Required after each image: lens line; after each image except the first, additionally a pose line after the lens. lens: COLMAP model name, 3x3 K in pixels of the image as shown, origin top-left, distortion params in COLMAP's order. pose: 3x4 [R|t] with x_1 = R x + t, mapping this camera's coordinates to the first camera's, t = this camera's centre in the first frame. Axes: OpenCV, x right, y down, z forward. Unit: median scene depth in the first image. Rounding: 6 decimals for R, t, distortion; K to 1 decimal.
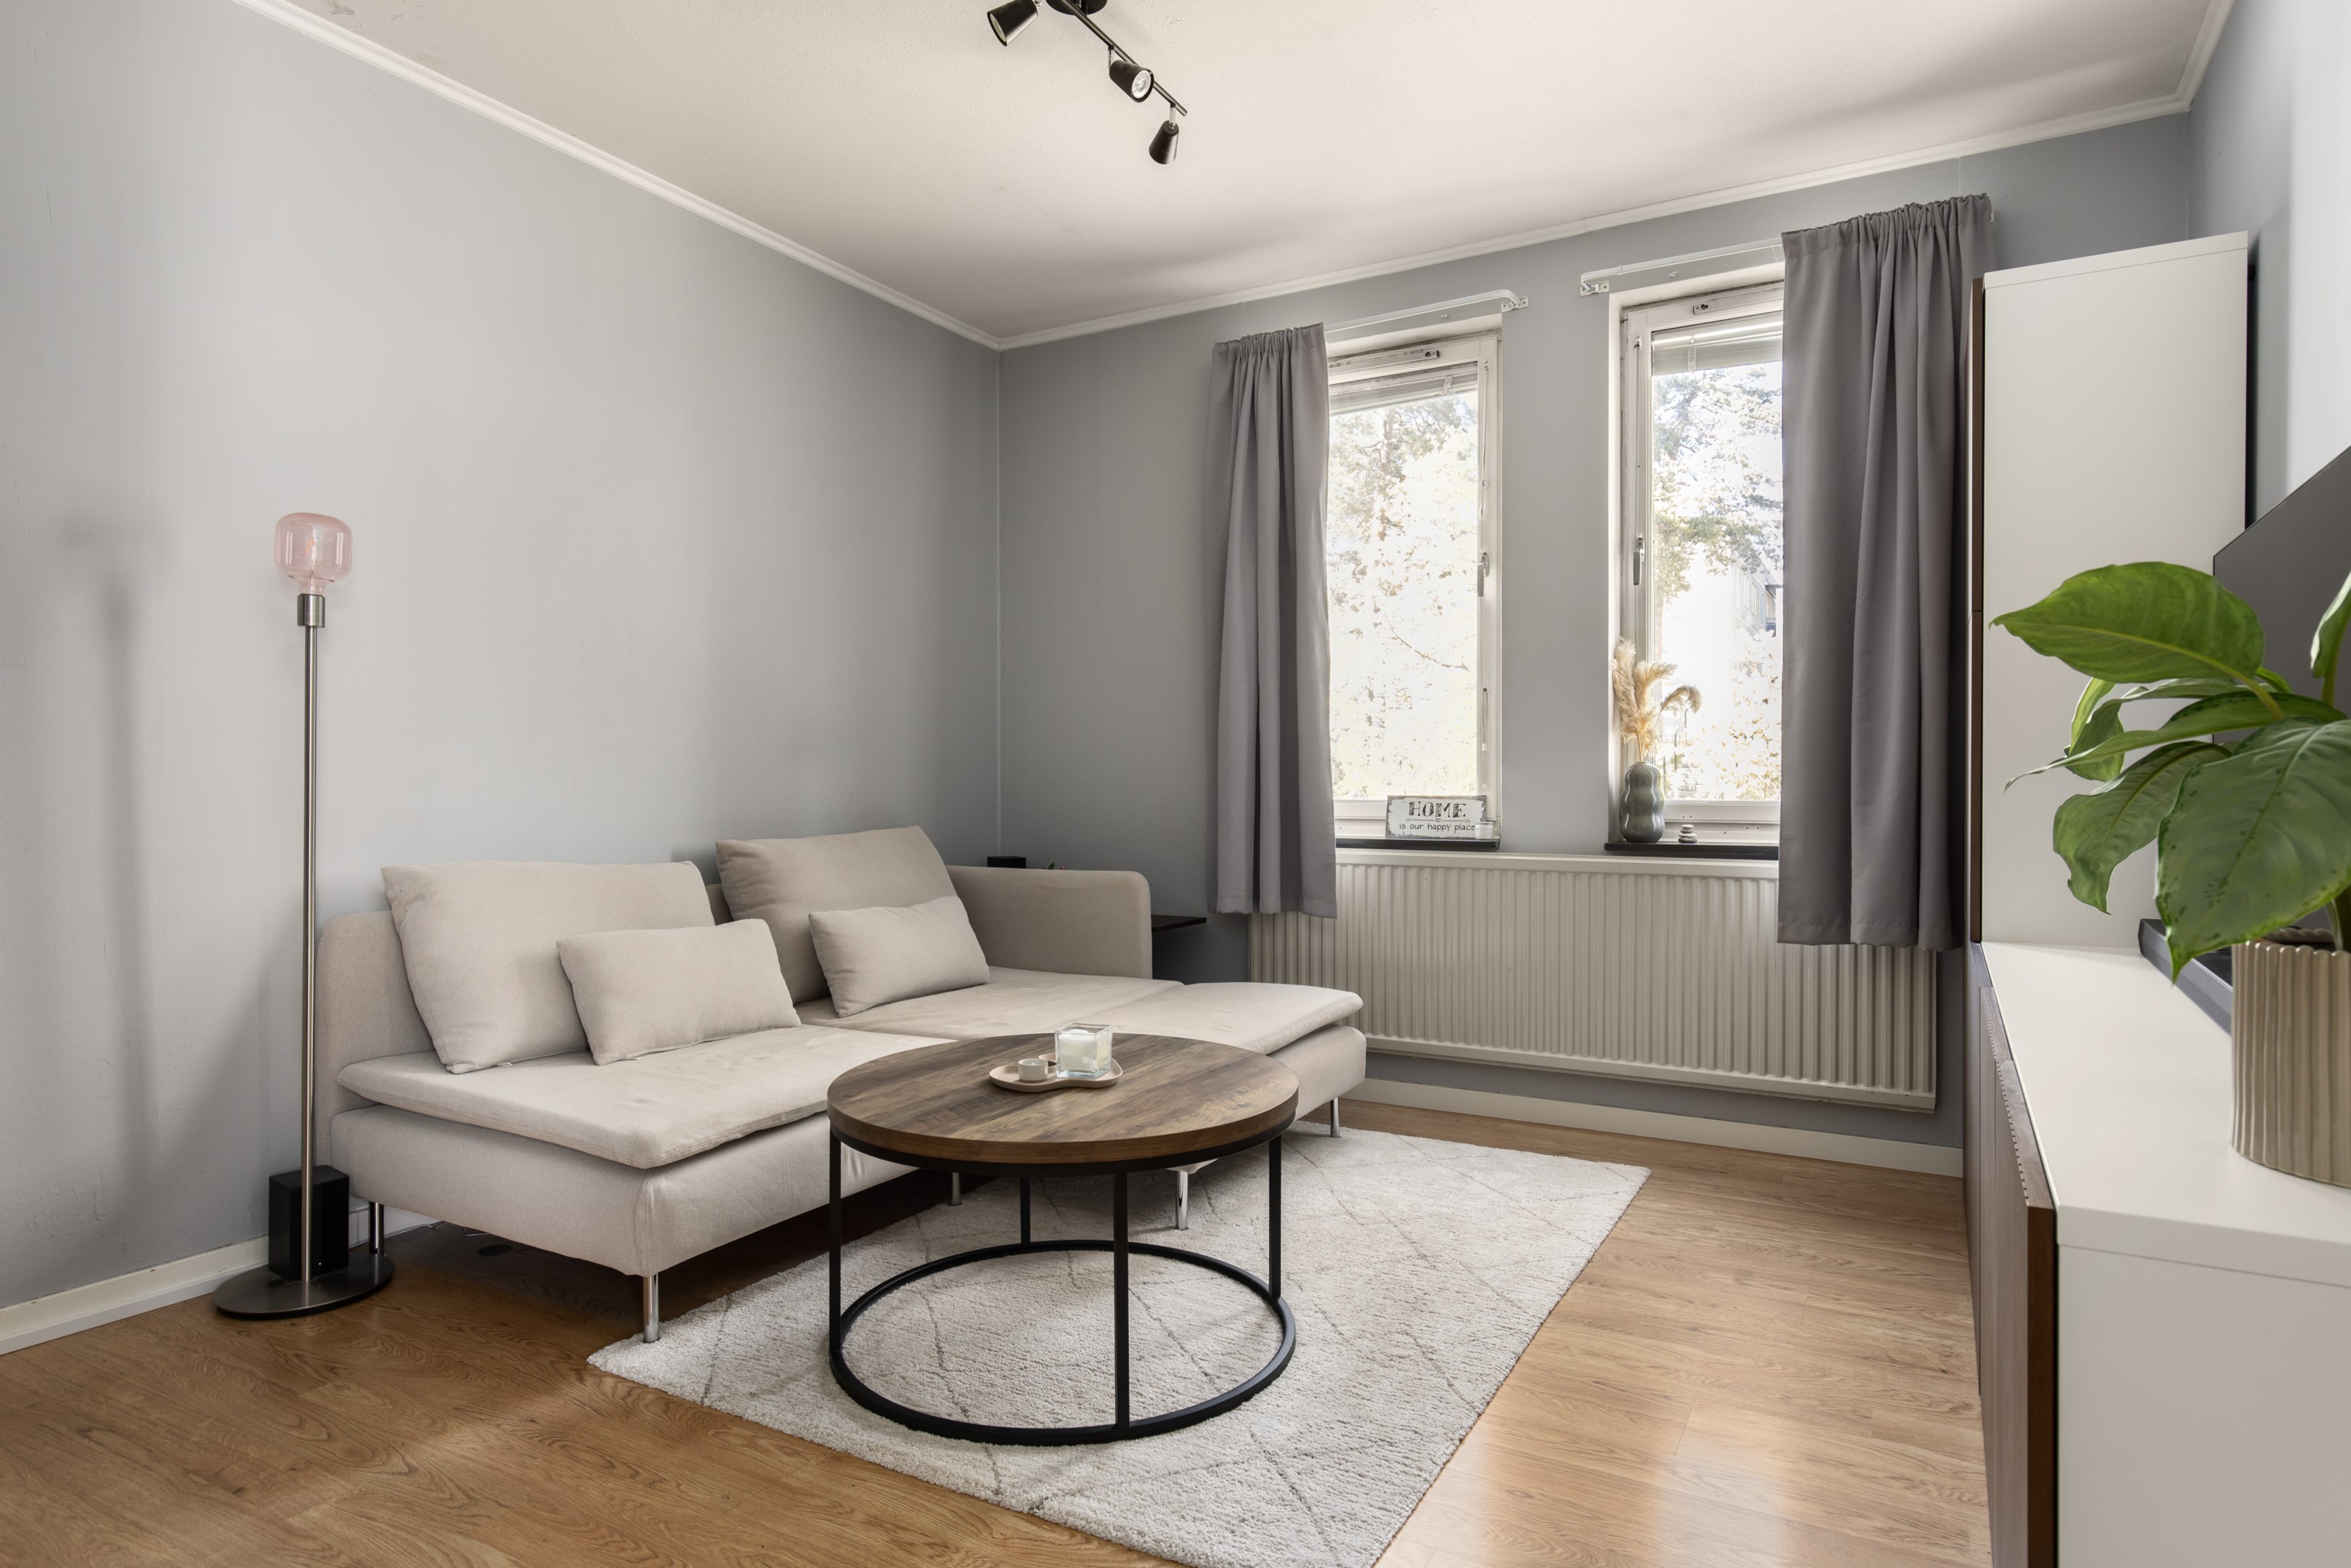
lens RADIAL K [[1330.5, 0, 1166.3], [0, 1330.5, 794.4], [0, 0, 1]] dist [-0.000019, -0.001331]
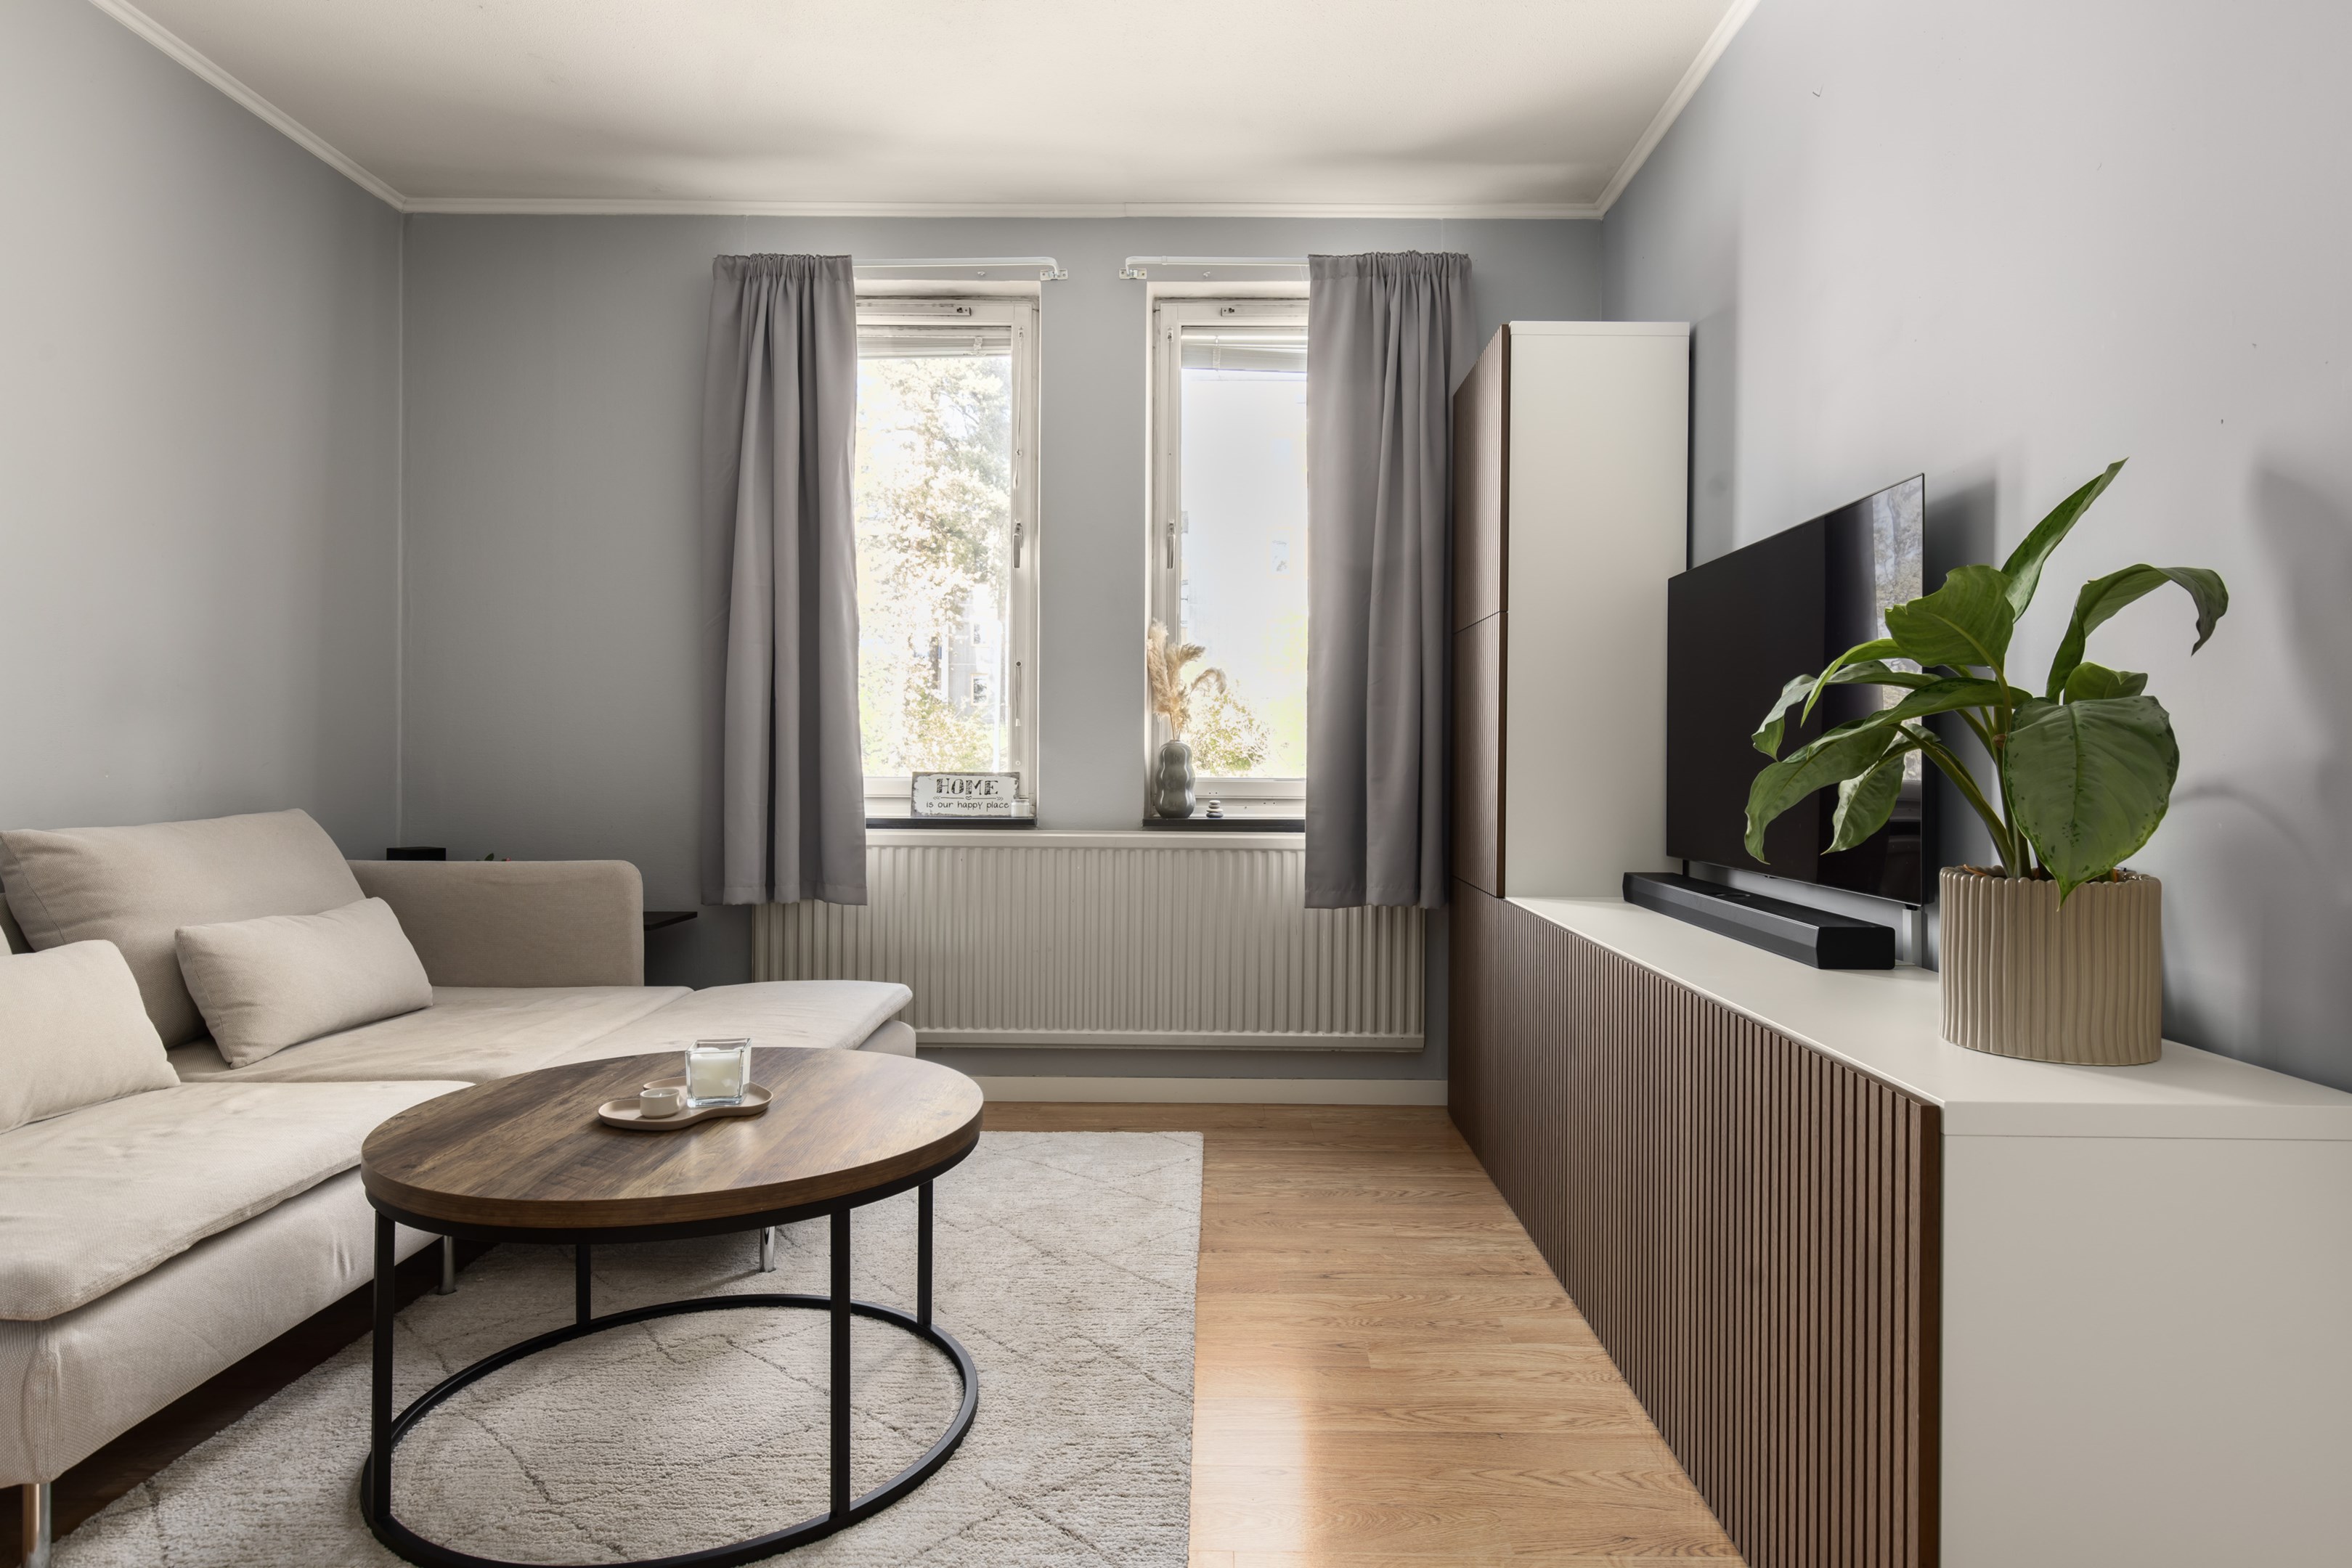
lens RADIAL K [[1349.3, 0, 1209.8], [0, 1349.3, 771.5], [0, 0, 1]] dist [0.004054, -0.000284]
pose [[0.867645, 0.005445, 0.497154, -0.156400], [-0.002710, 0.999977, -0.006224, 0.007378], [-0.497176, 0.004053, 0.867640, 0.086732]]
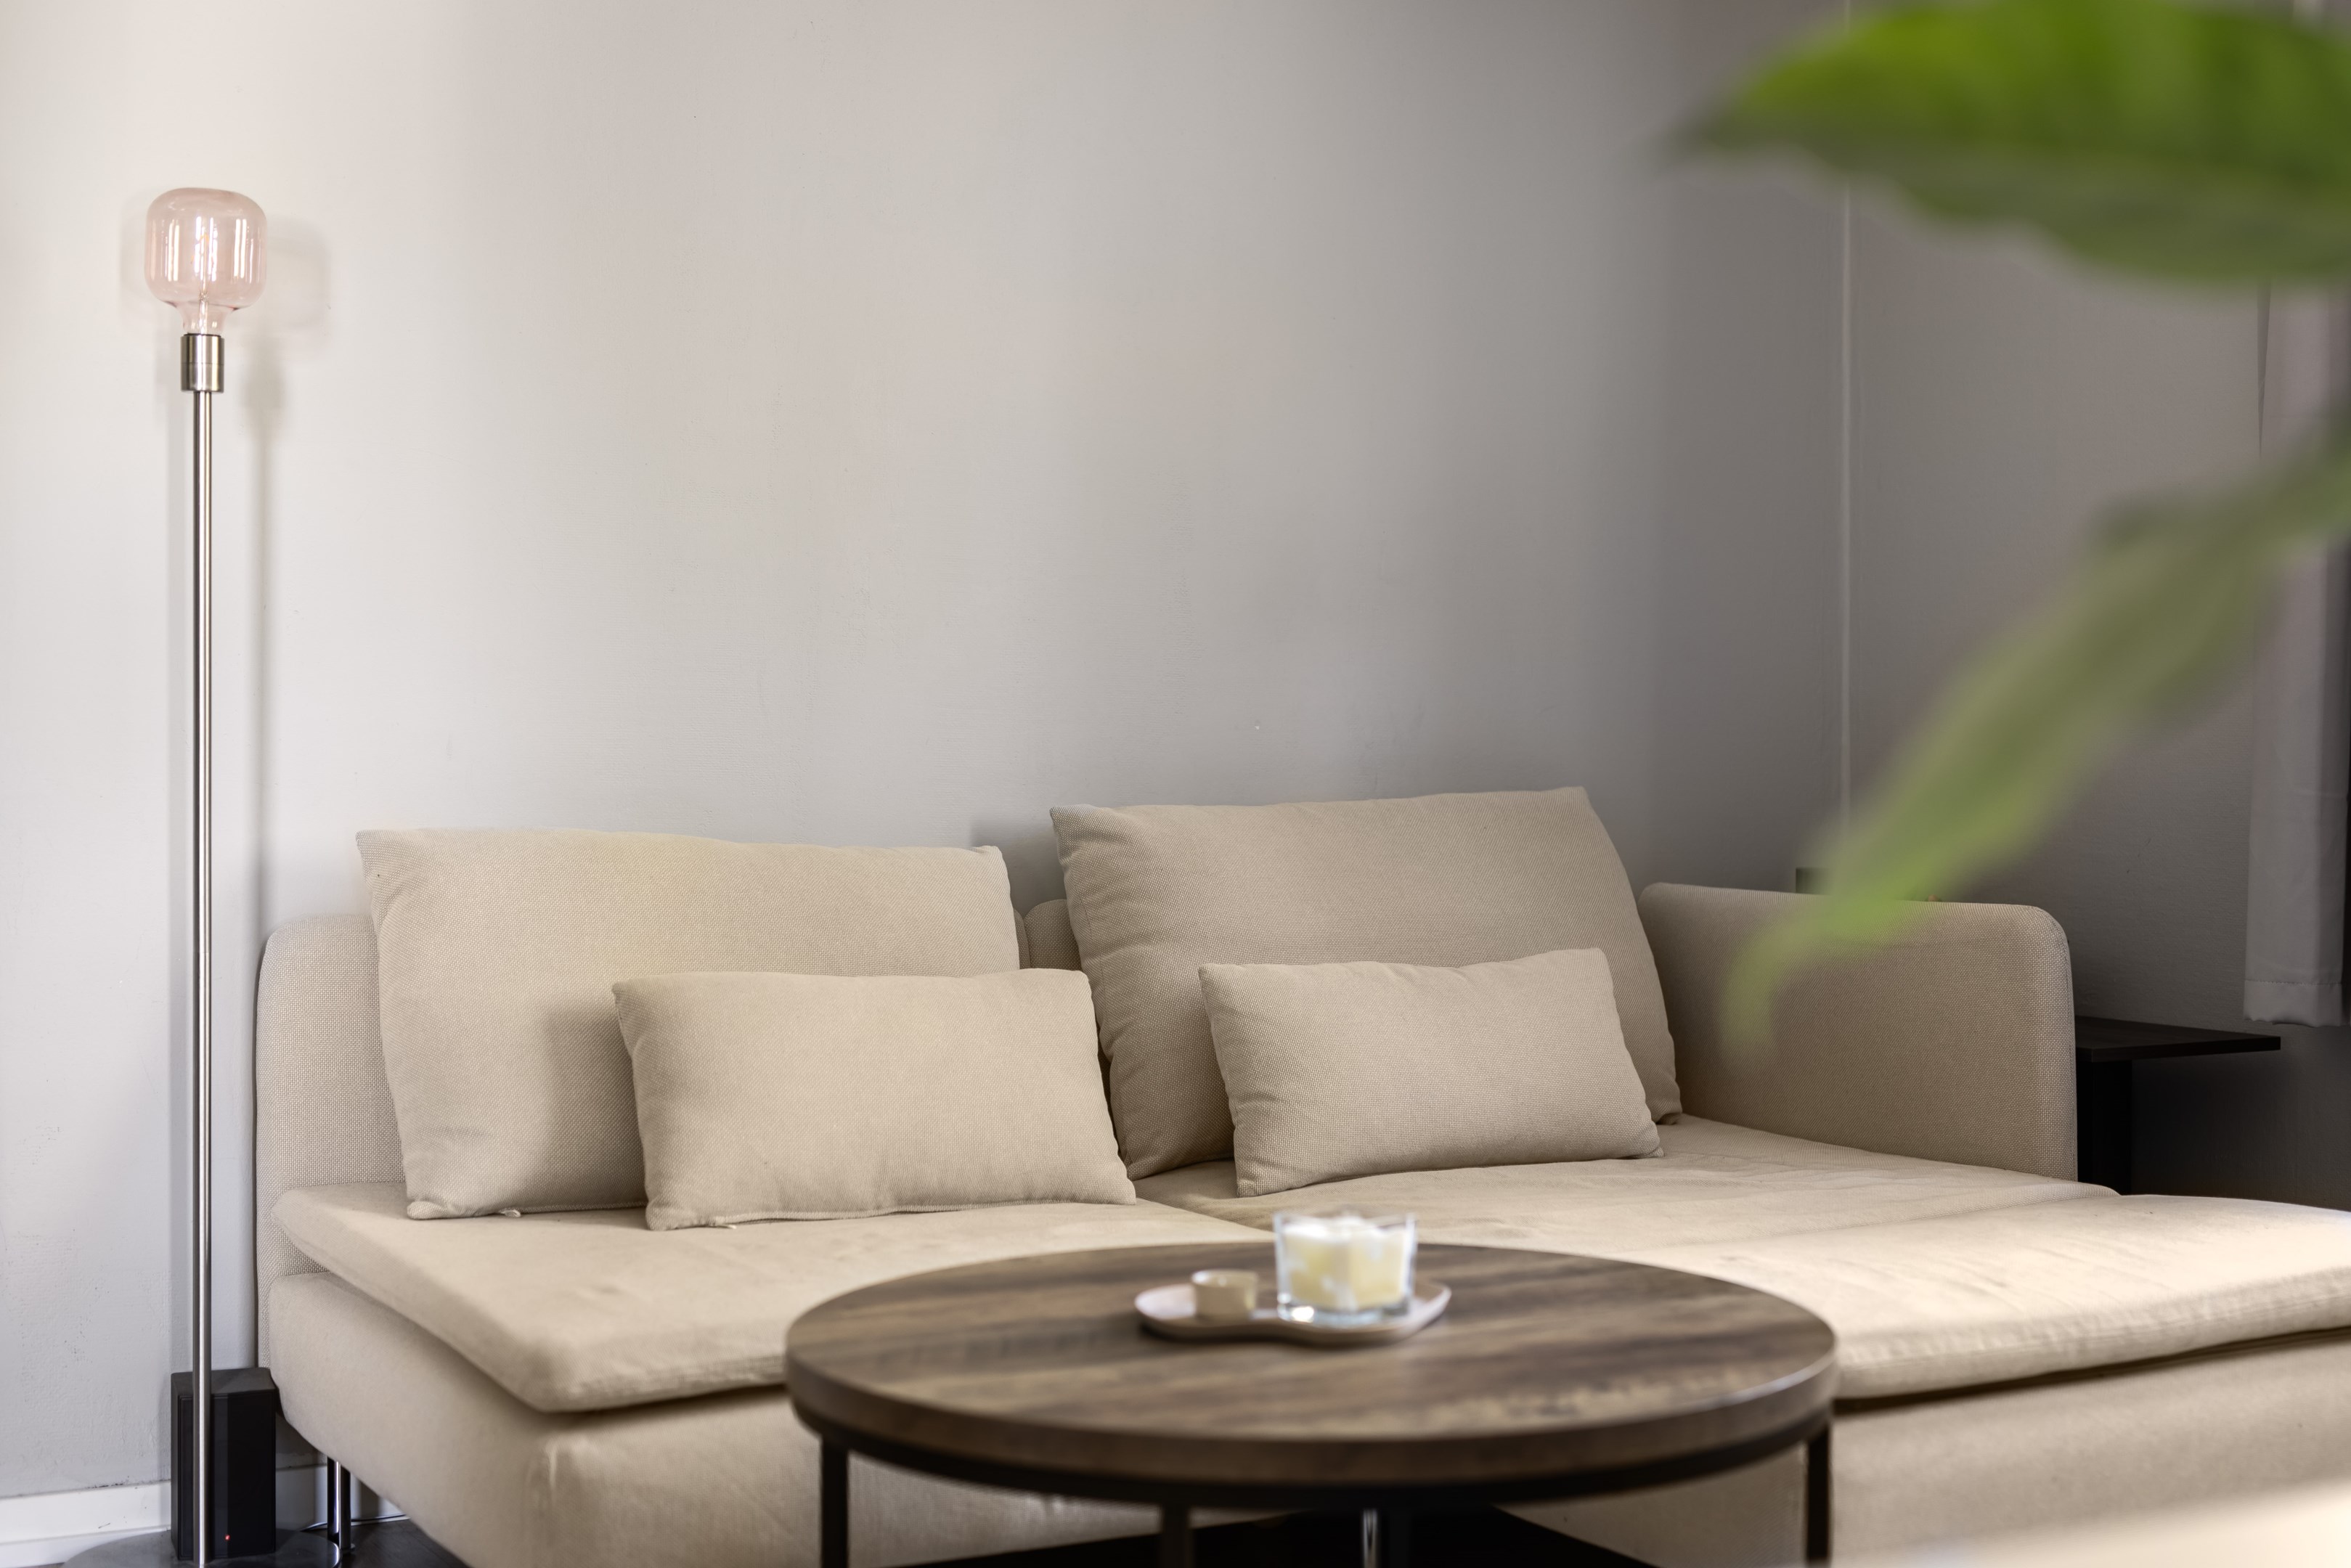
lens RADIAL K [[3313.8, 0, 1175.5], [0, 3313.8, 784.0], [0, 0, 1]] dist [-0.030540, -0.046620]
pose [[0.857841, 0.013994, -0.513725, 0.329228], [-0.009505, 0.999890, 0.011366, 0.014812], [0.513828, -0.004868, 0.857880, 0.018982]]
